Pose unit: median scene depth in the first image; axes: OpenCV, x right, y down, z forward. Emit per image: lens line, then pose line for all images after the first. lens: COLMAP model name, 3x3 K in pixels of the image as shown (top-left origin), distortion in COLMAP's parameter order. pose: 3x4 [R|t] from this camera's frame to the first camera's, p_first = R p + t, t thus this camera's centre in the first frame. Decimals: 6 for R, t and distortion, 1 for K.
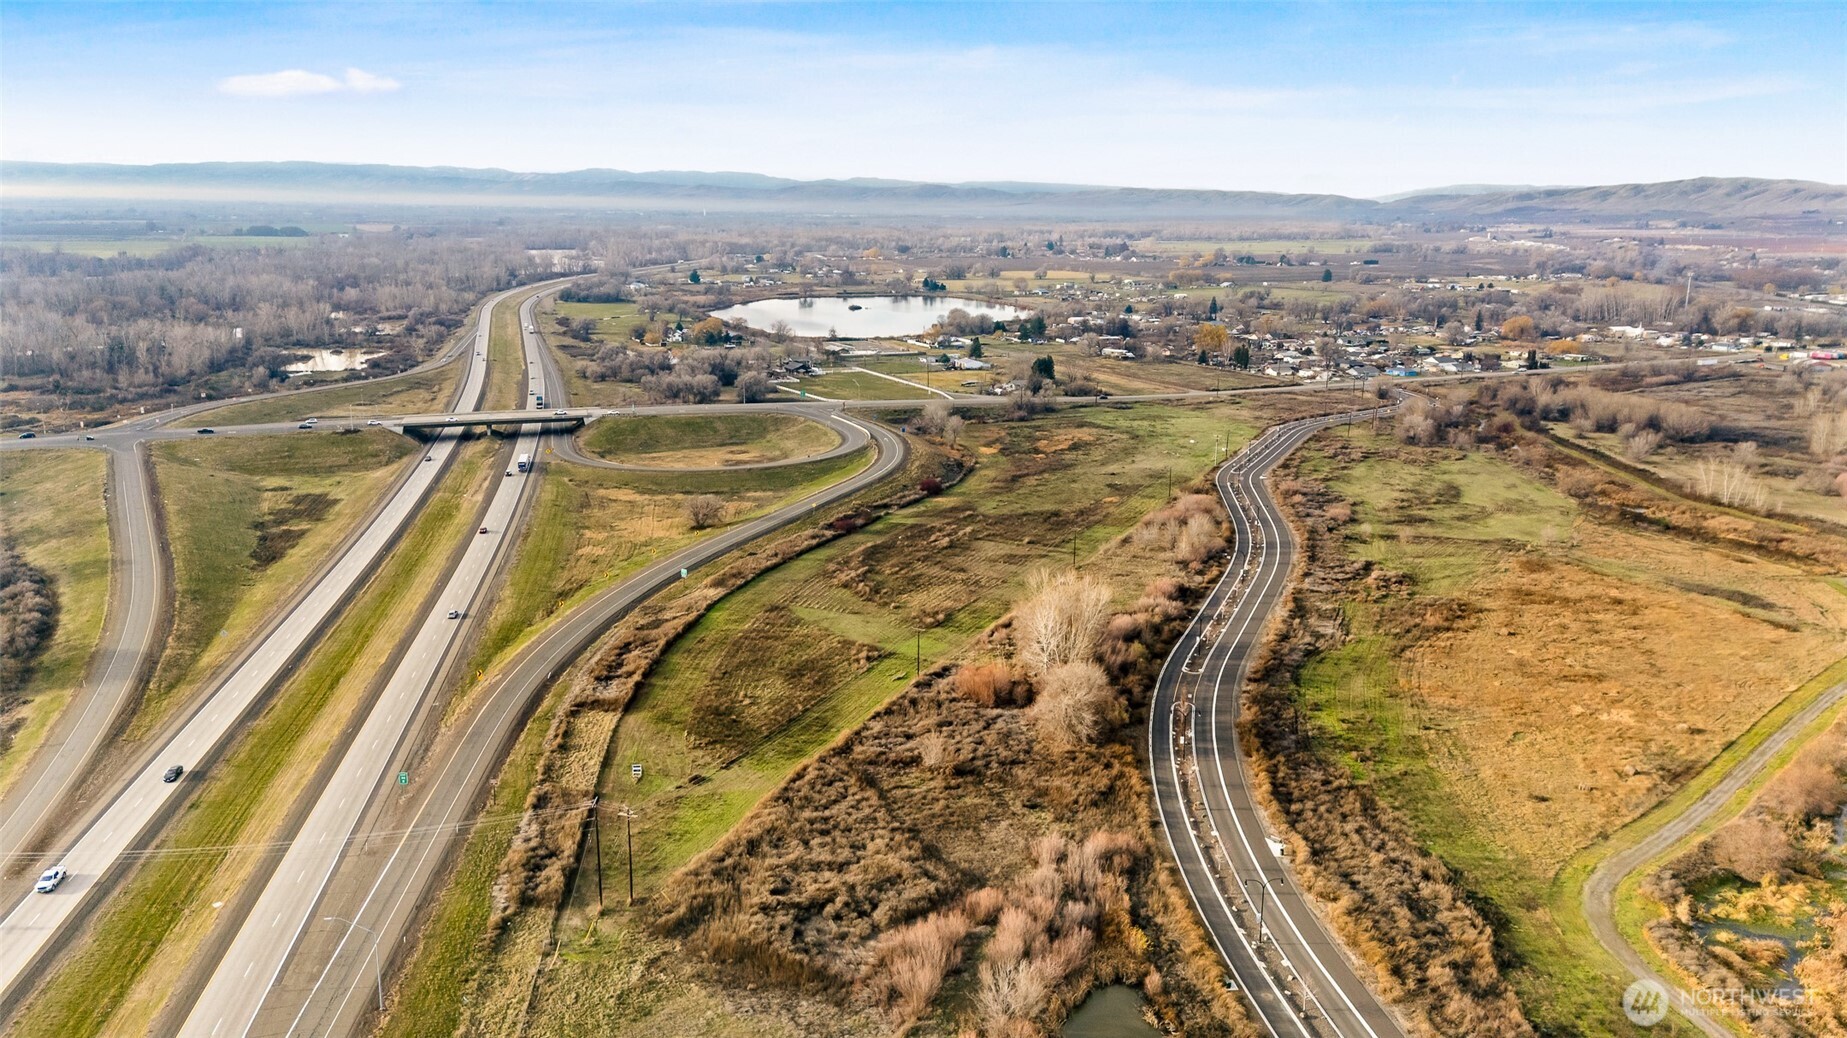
lens RADIAL K [[1347.3, 0, 905.1], [0, 1347.3, 520.3], [0, 0, 1]] dist [0.091384, -0.116422]
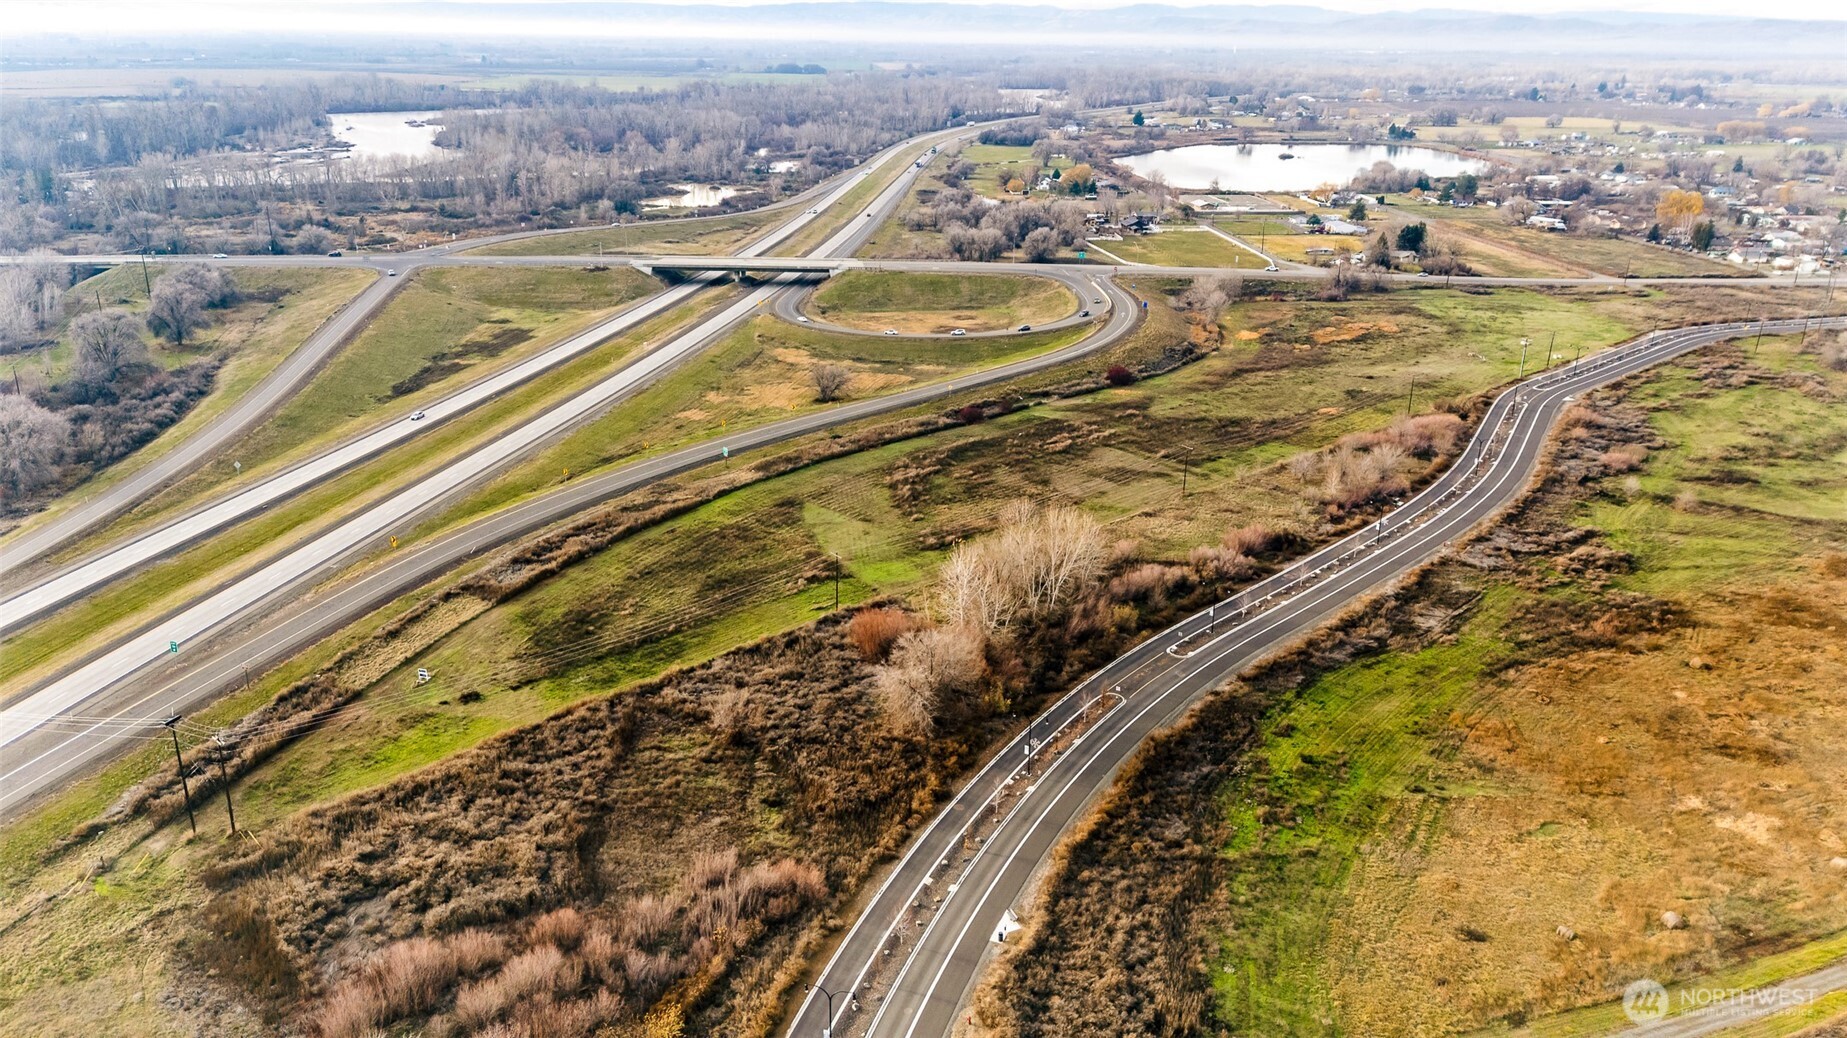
lens RADIAL K [[1347.3, 0, 905.1], [0, 1347.3, 520.3], [0, 0, 1]] dist [0.091384, -0.116422]
pose [[0.929349, 0.124957, -0.347415, 0.117743], [-0.086226, 0.988421, 0.124853, -0.017029], [0.358993, -0.086075, 0.929363, 0.082370]]
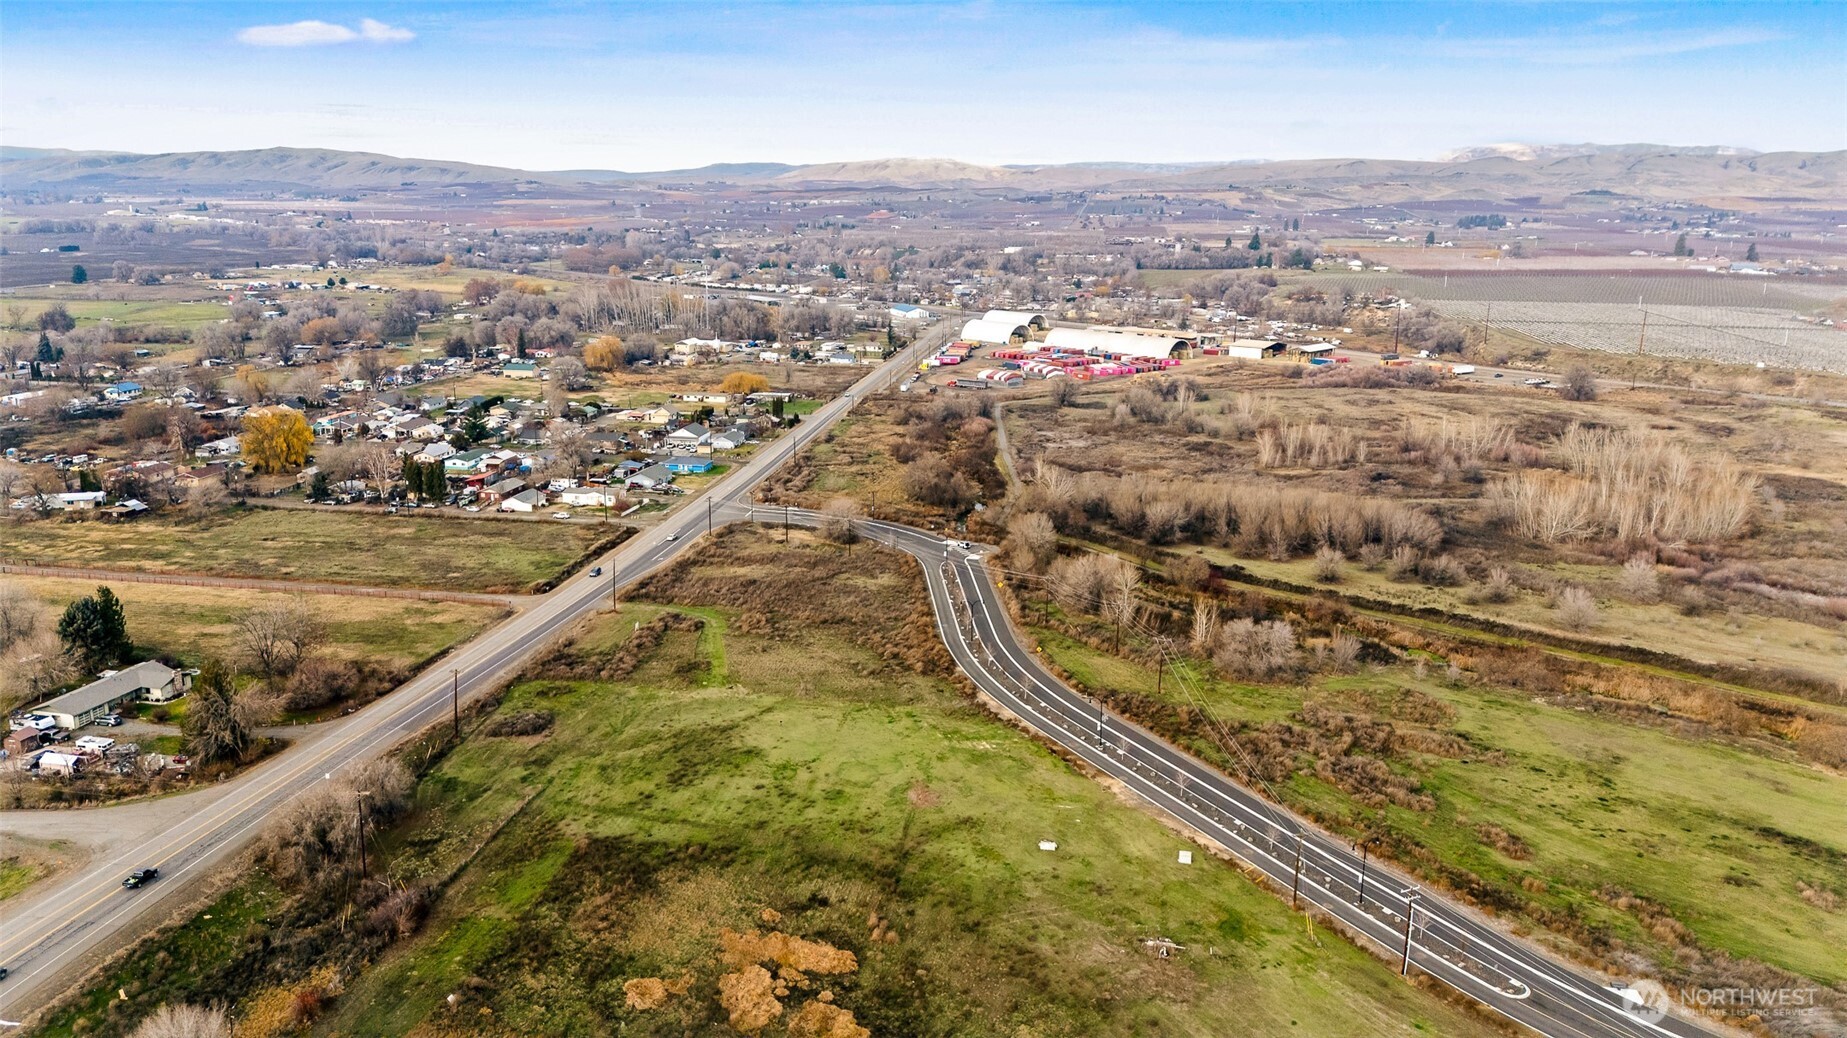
lens RADIAL K [[1347.3, 0, 905.1], [0, 1347.3, 520.3], [0, 0, 1]] dist [0.091384, -0.116422]
pose [[0.572373, -0.193879, 0.796743, -0.052102], [0.176610, 0.977990, 0.111108, -0.132994], [-0.800748, 0.077118, 0.594016, 0.576401]]
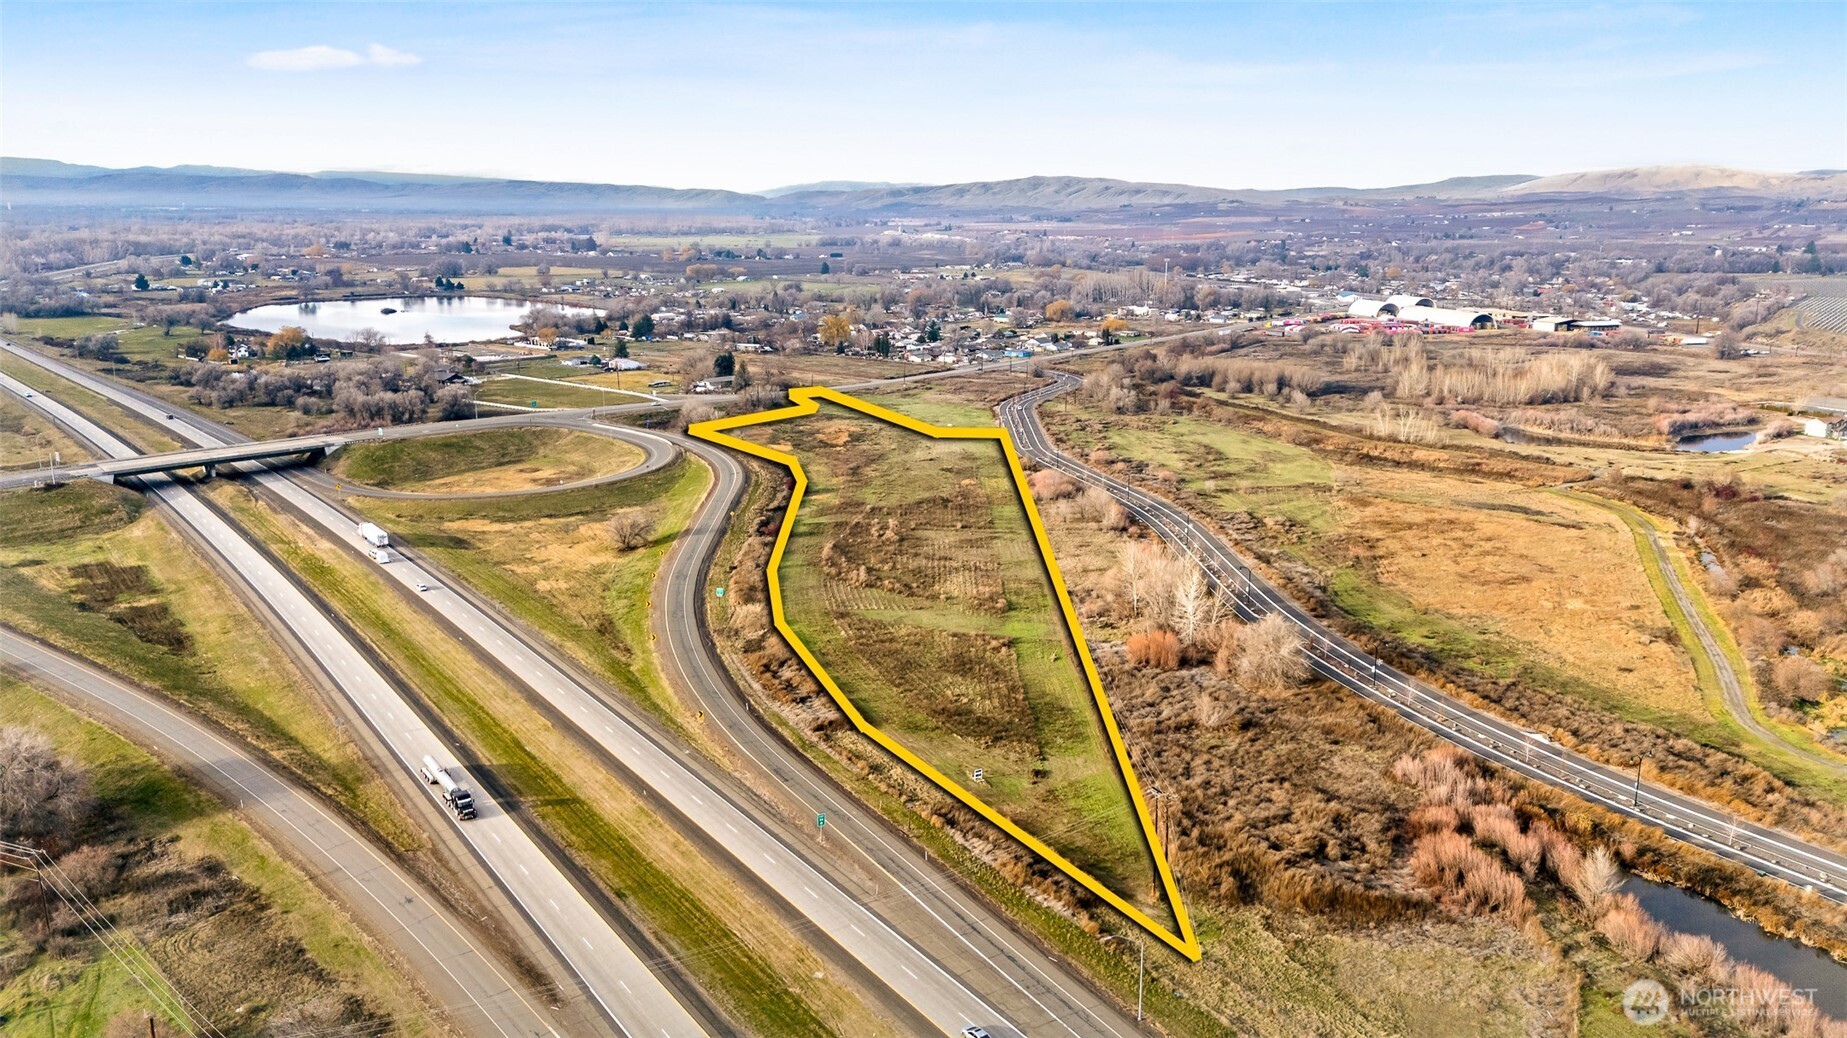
lens RADIAL K [[1347.3, 0, 905.1], [0, 1347.3, 520.3], [0, 0, 1]] dist [0.091384, -0.116422]
pose [[0.905908, -0.101785, 0.411060, -0.186971], [0.099906, 0.994654, 0.026116, -0.010279], [-0.411521, 0.017409, 0.911234, 0.031399]]
